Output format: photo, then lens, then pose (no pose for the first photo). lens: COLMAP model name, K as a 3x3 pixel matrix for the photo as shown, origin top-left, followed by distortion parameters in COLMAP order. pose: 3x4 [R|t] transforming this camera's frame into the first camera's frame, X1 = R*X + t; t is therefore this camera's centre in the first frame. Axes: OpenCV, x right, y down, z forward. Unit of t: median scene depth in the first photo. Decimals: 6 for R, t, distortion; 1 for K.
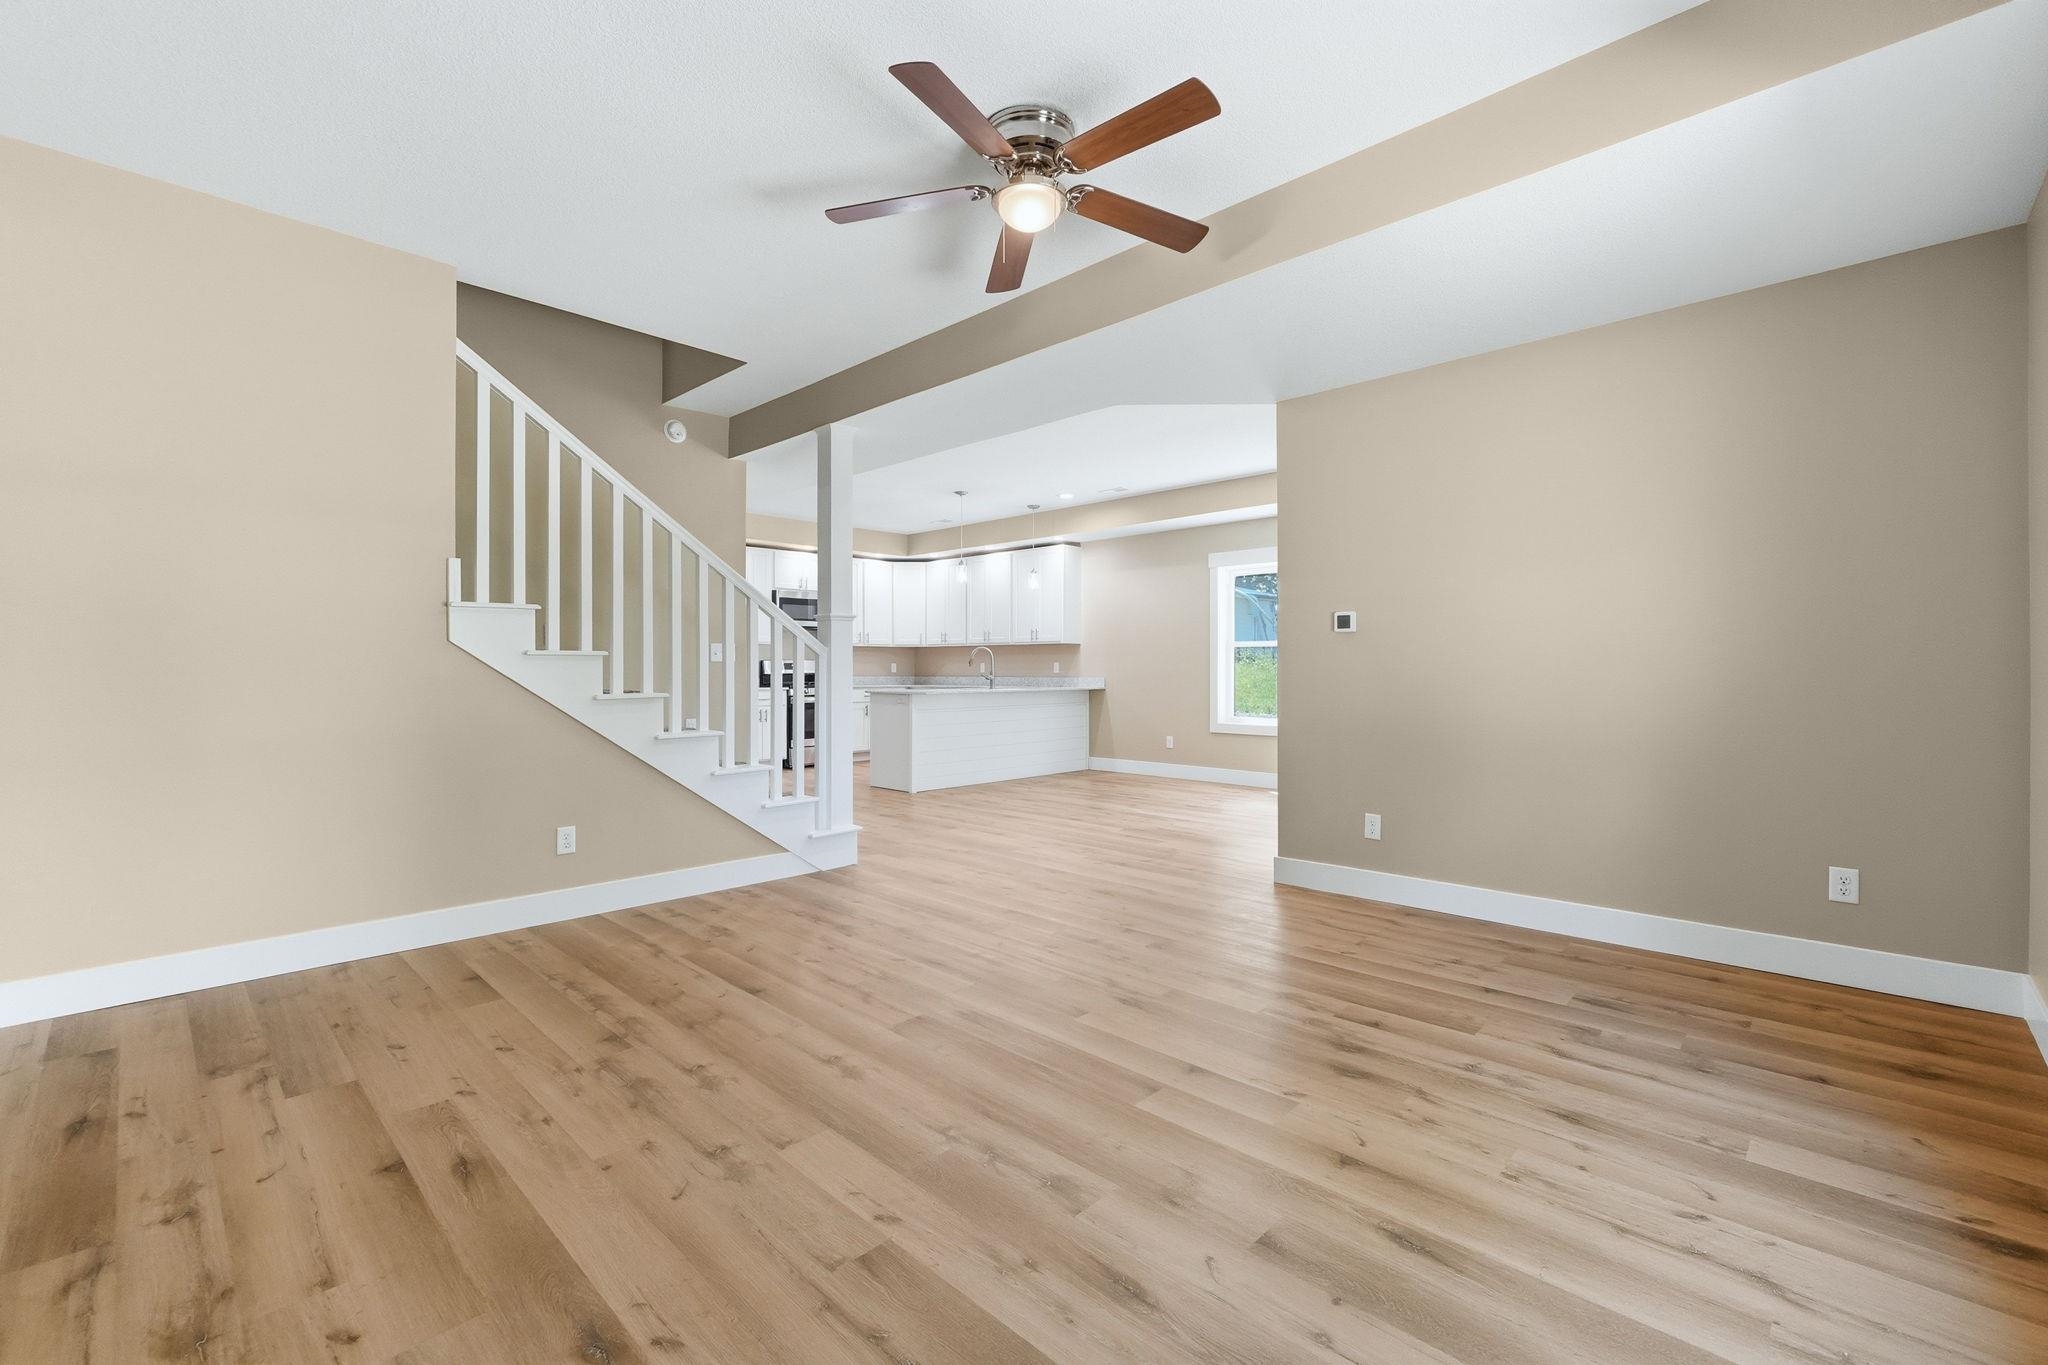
lens RADIAL K [[864.5, 0, 1022.2], [0, 864.5, 667.3], [0, 0, 1]] dist [-0.001213, 0.000438]
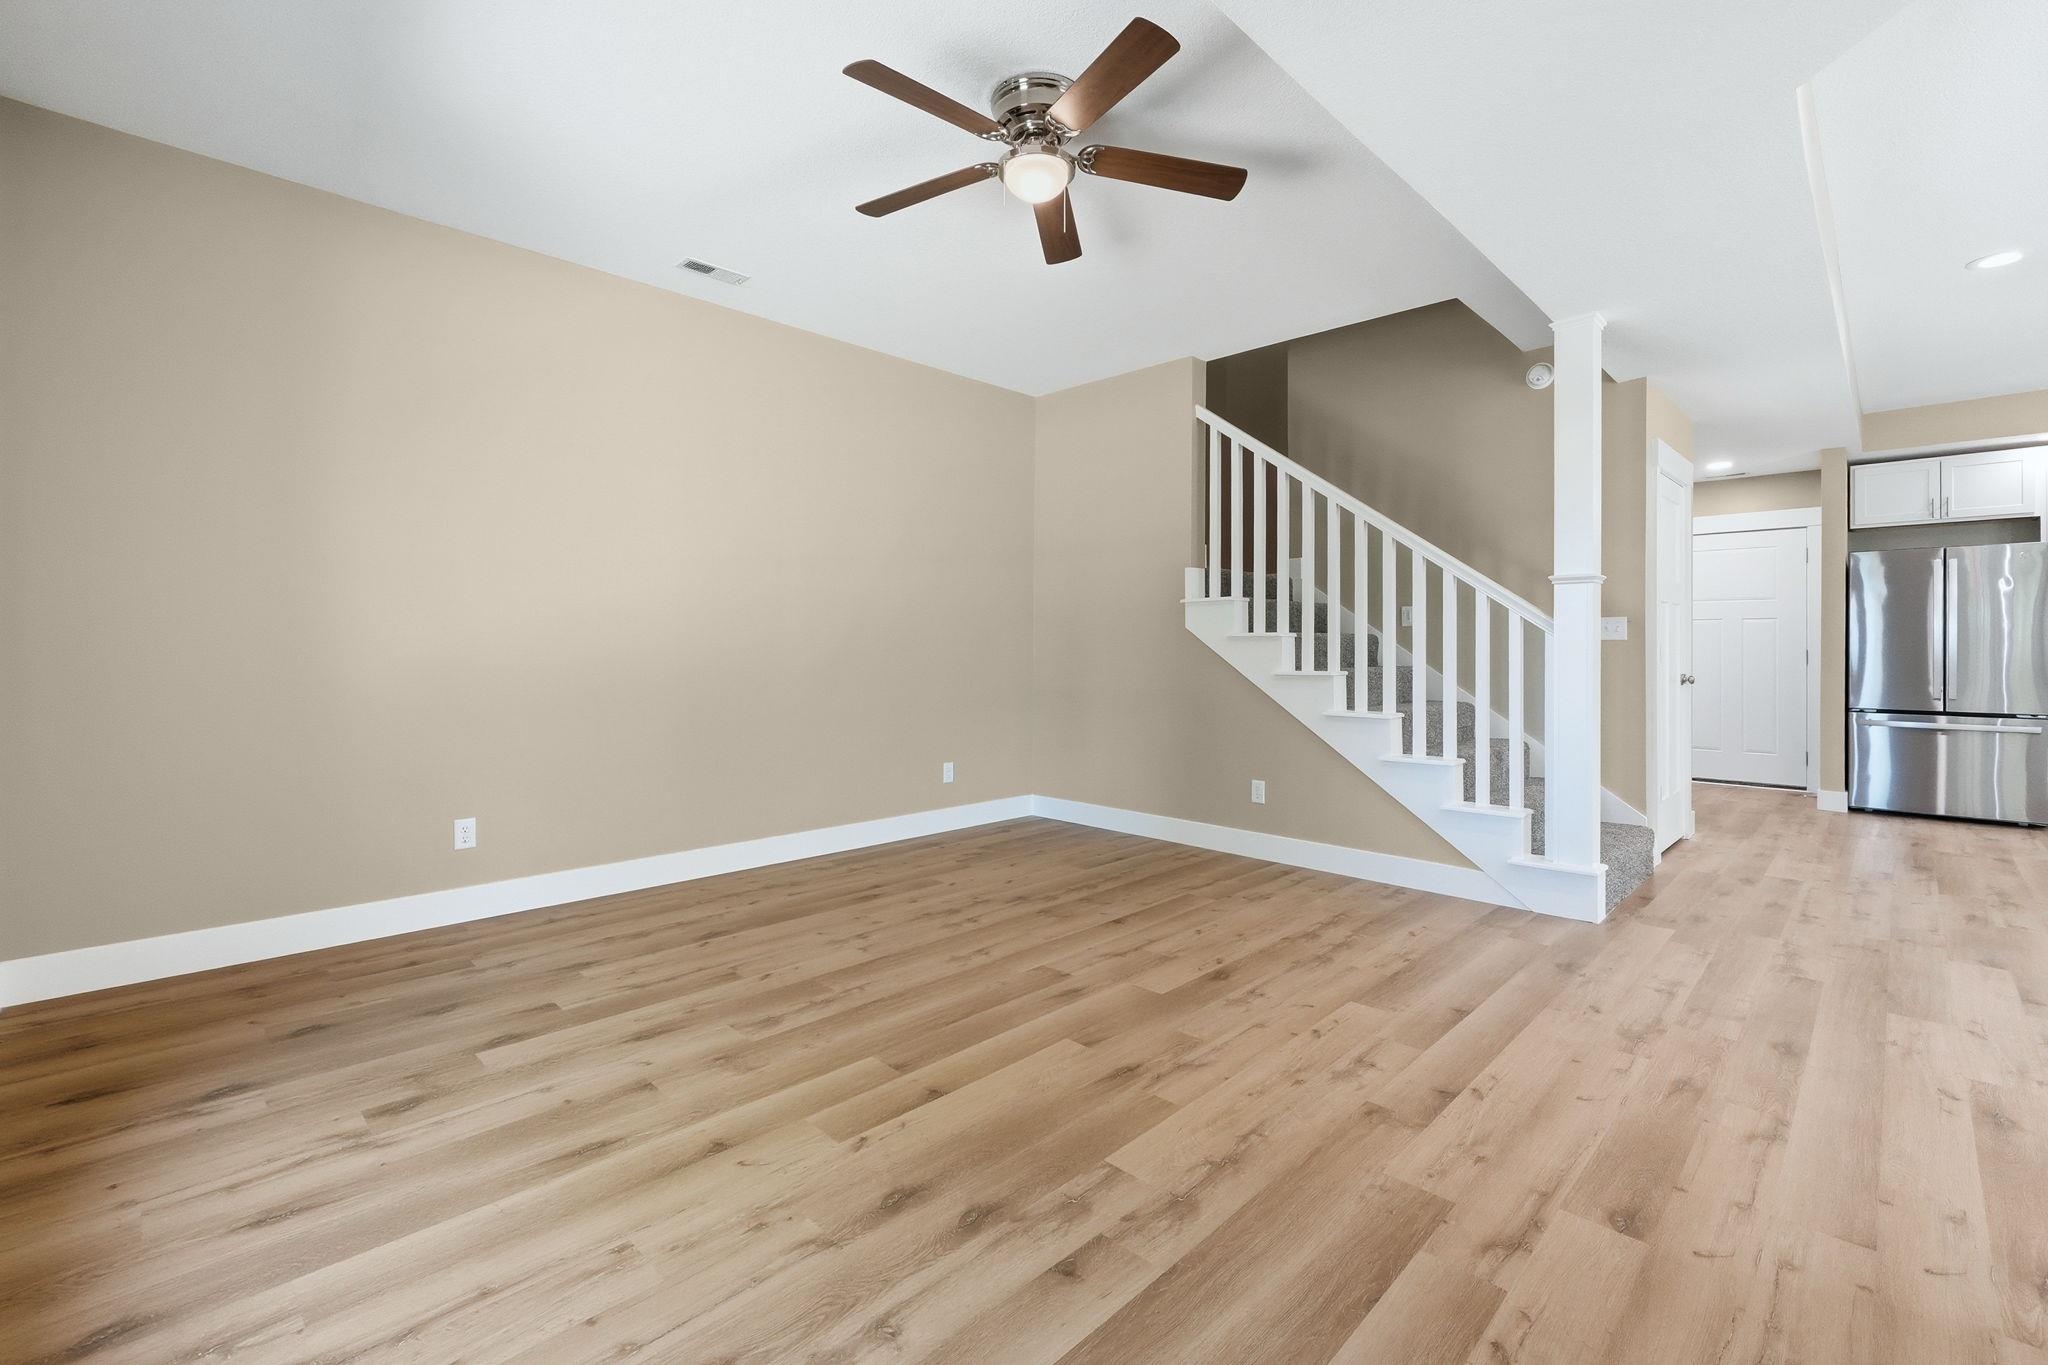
lens RADIAL K [[880.4, 0, 1016.1], [0, 880.4, 648.5], [0, 0, 1]] dist [-0.000011, 0.000437]
pose [[-0.017439, 0.002038, -0.999846, 0.794164], [-0.001129, 0.999997, 0.002058, 0.000066], [0.999847, 0.001164, -0.017437, 0.783499]]
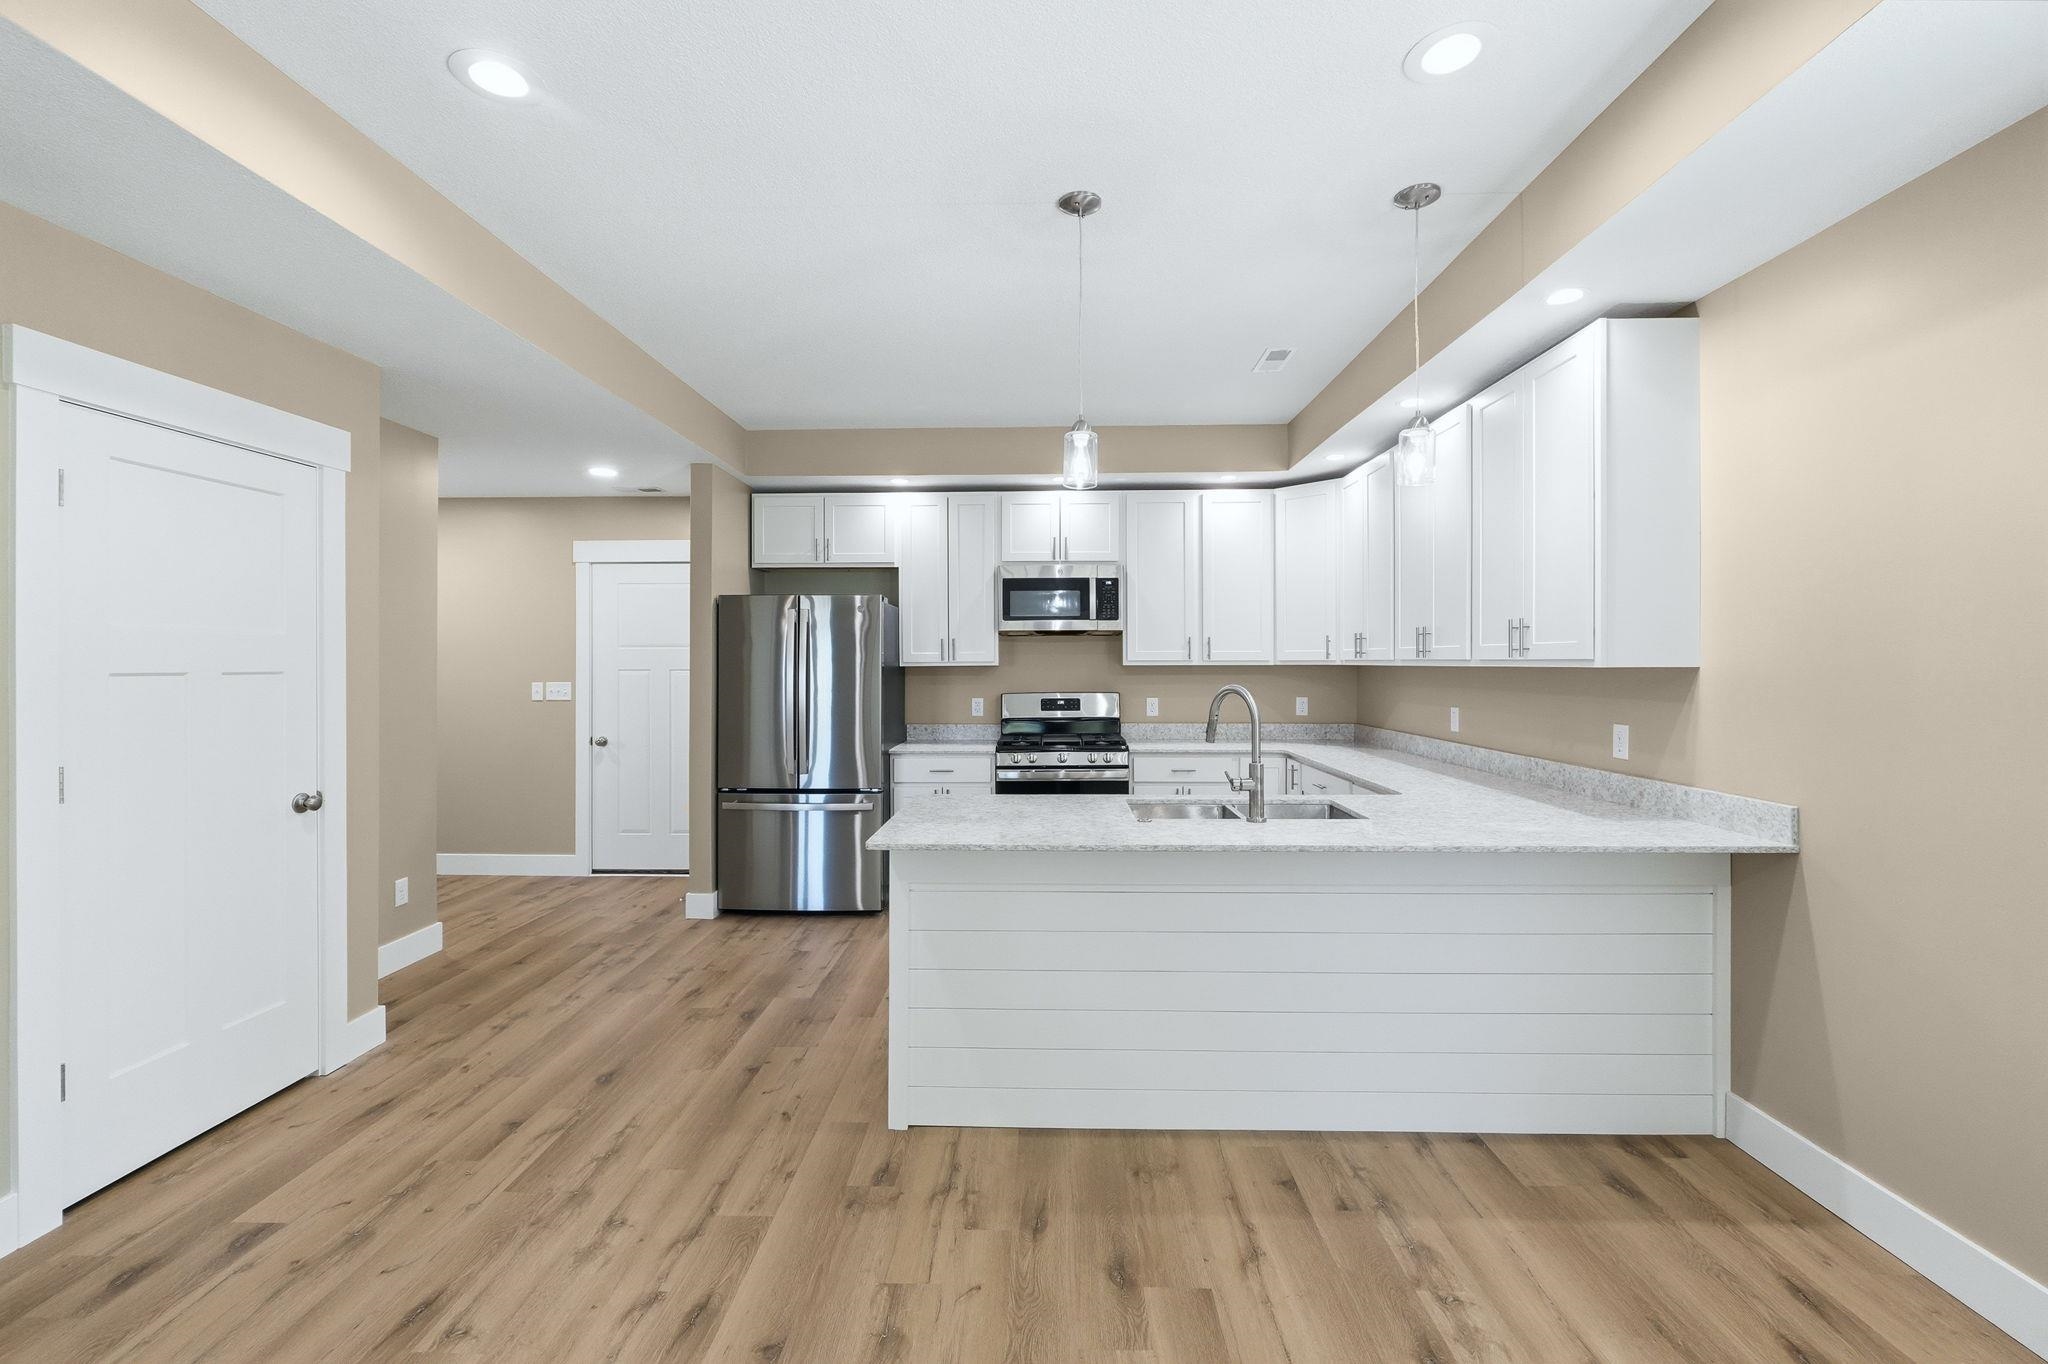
lens RADIAL K [[864.5, 0, 1022.2], [0, 864.5, 666.8], [0, 0, 1]] dist [-0.001213, 0.000438]
pose [[0.674323, 0.001367, -0.738435, 0.355852], [0.000157, 0.999998, 0.001995, -0.078698], [0.738436, -0.001462, 0.674322, 1.856113]]
